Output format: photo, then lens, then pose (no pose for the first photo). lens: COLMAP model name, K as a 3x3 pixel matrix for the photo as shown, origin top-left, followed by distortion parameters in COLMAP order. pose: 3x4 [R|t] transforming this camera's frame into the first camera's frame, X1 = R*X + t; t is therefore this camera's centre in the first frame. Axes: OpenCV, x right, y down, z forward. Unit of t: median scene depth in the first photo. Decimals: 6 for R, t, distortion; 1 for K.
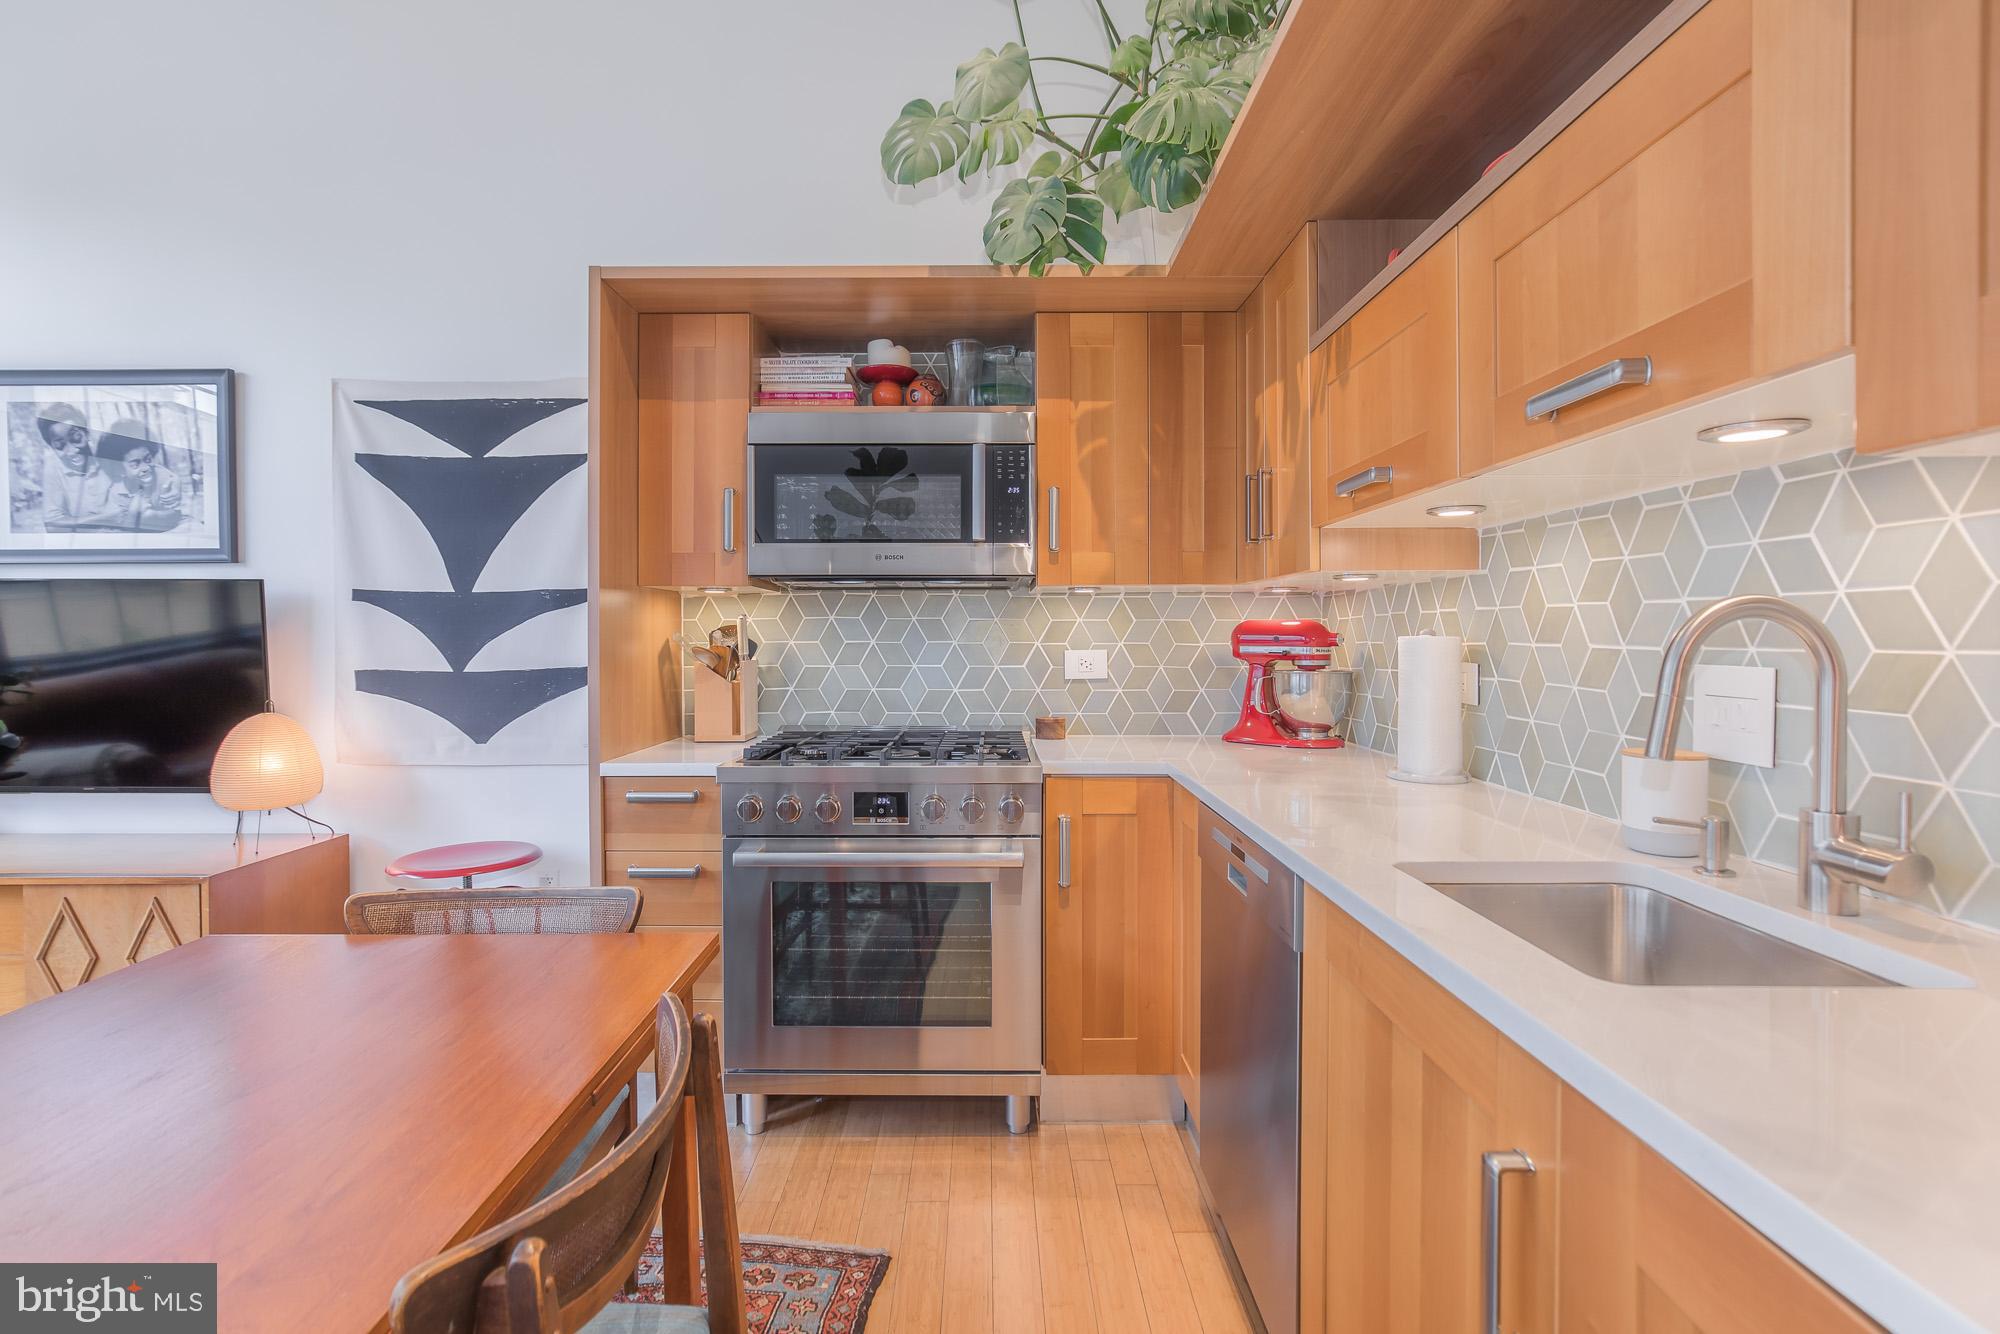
lens RADIAL K [[919.4, 0, 988.6], [0, 919.4, 641.4], [0, 0, 1]] dist [0.000184, 0.001508]
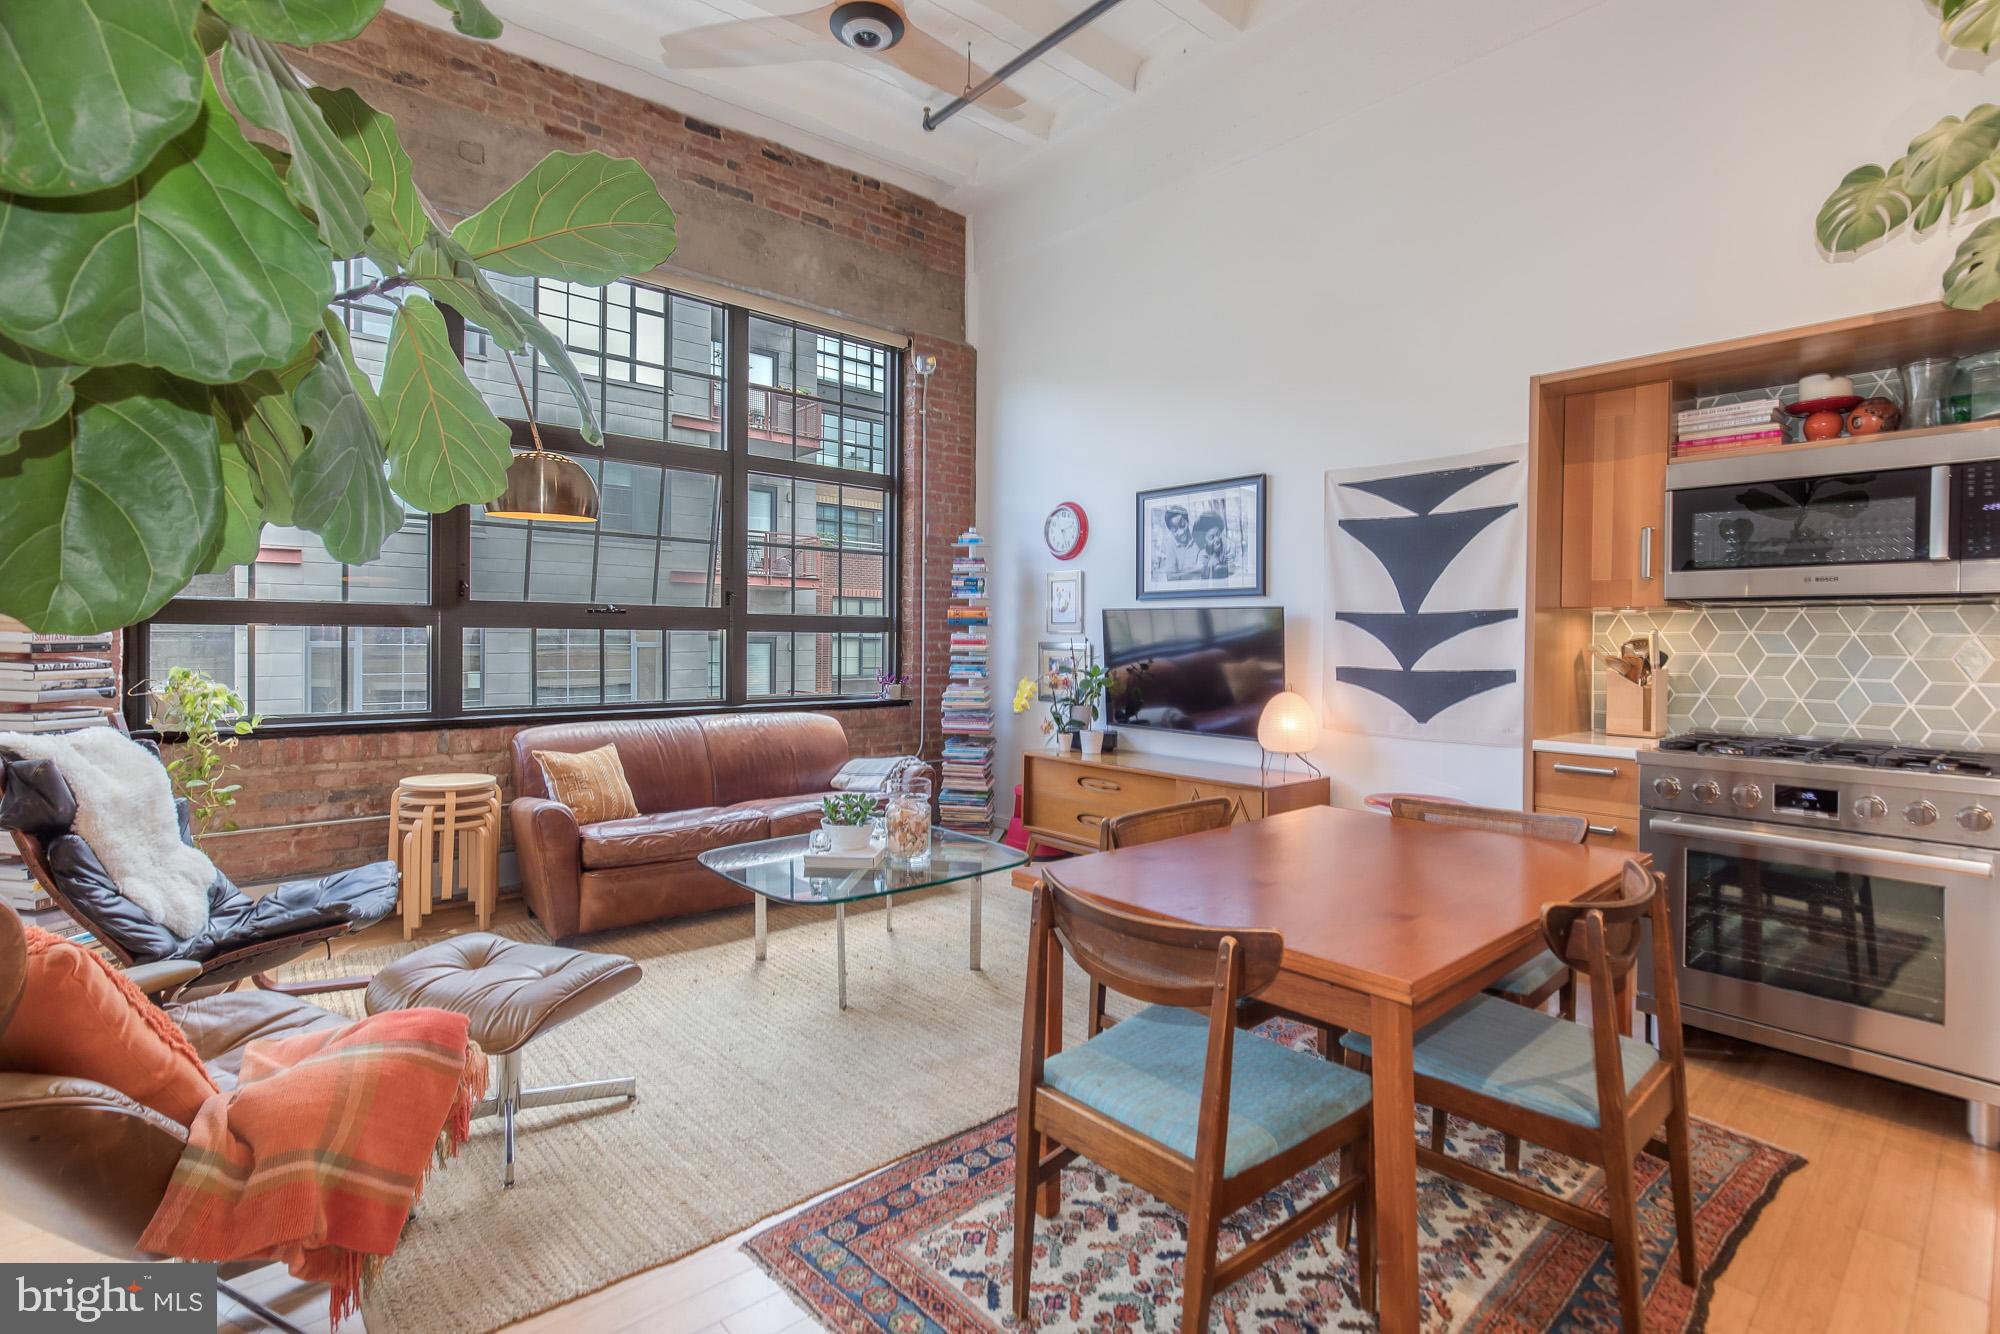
lens RADIAL K [[919.4, 0, 988.6], [0, 919.4, 641.4], [0, 0, 1]] dist [0.000184, 0.001508]
pose [[0.659393, 0.011669, -0.751708, 0.061382], [-0.016130, 0.999869, 0.001373, -0.002606], [0.751625, 0.011220, 0.659495, -0.455138]]
